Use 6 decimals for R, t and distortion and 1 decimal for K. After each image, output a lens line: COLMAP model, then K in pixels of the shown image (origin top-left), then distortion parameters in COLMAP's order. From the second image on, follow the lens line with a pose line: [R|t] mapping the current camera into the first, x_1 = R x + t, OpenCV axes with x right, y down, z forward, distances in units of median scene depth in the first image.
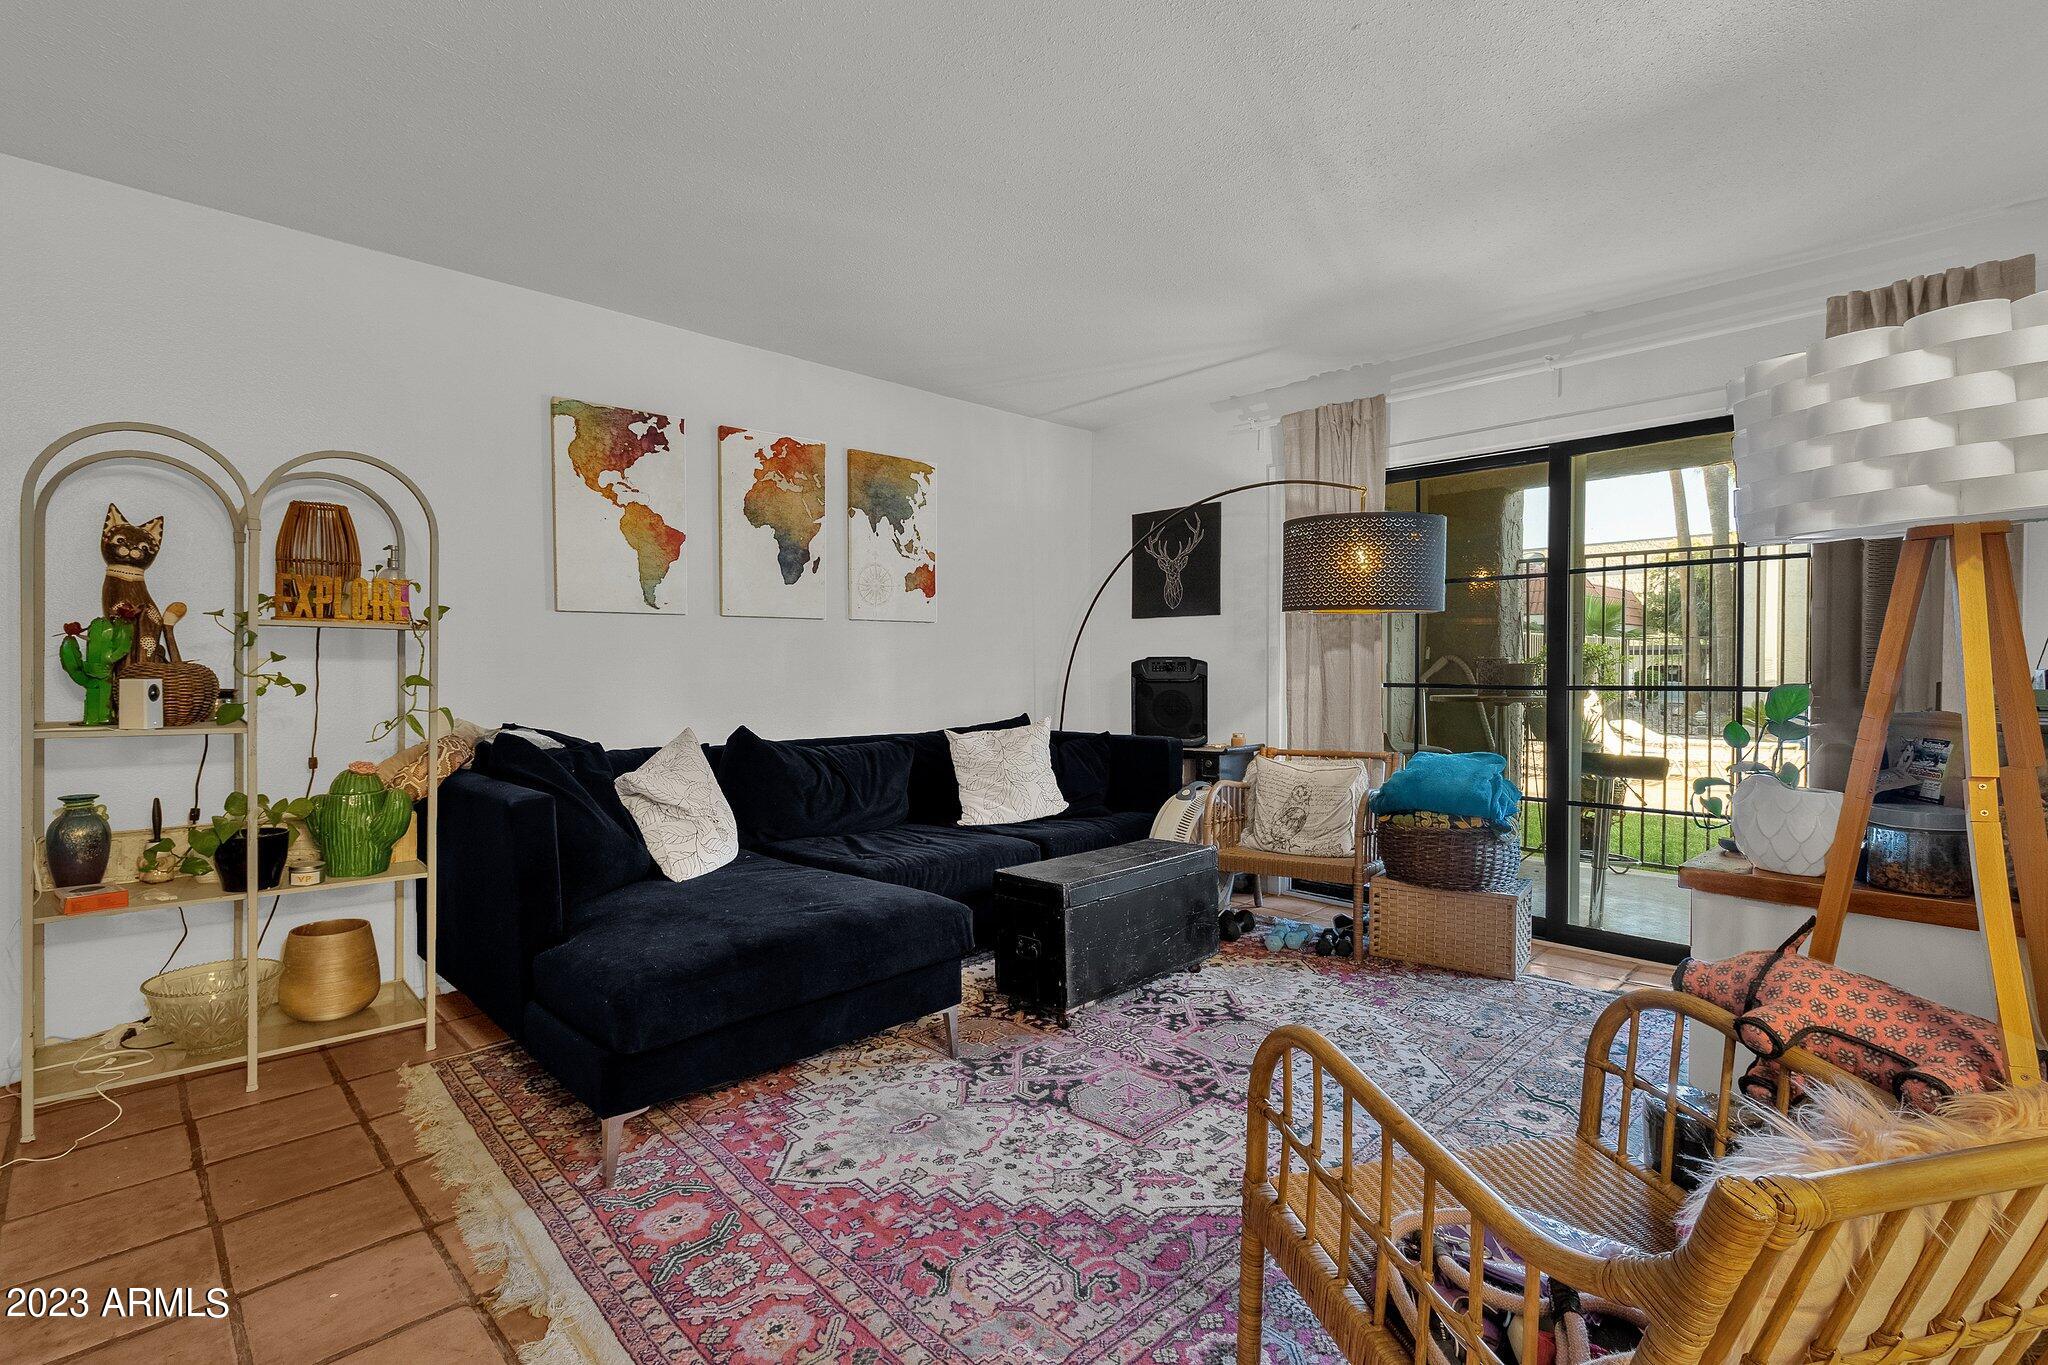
lens RADIAL K [[954.6, 0, 1015.8], [0, 954.6, 679.0], [0, 0, 1]] dist [0.005082, 0.000347]
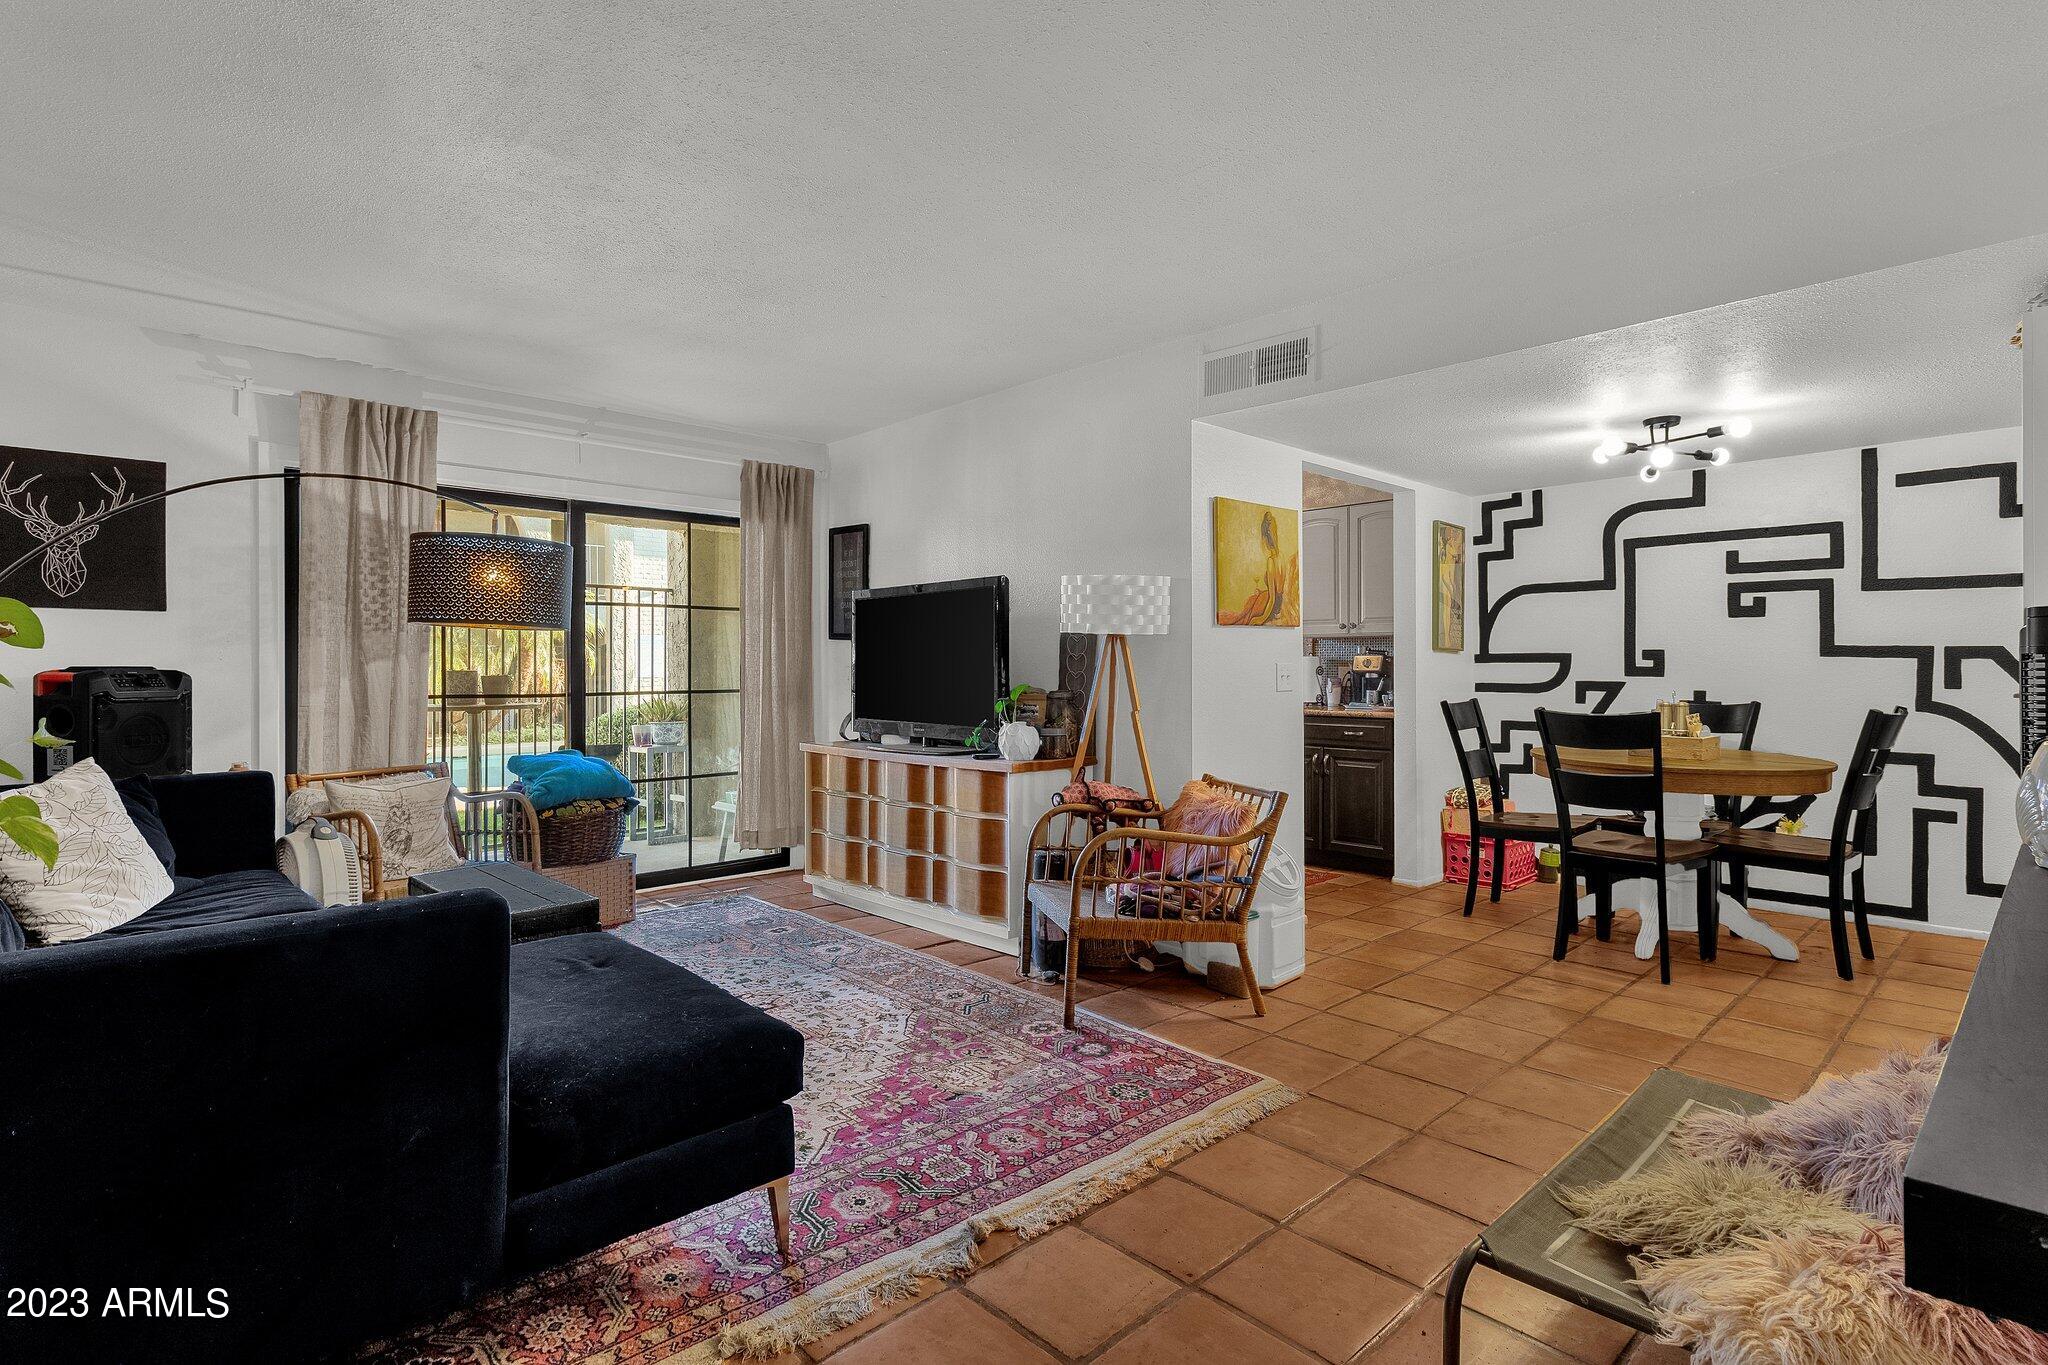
lens RADIAL K [[1022.0, 0, 1016.0], [0, 1022.0, 671.8], [0, 0, 1]] dist [-0.002832, -0.000314]
pose [[0.007026, -0.001443, 0.999974, -0.828761], [0.012720, 0.999918, 0.001353, -0.016576], [-0.999894, 0.012710, 0.007044, 0.446607]]
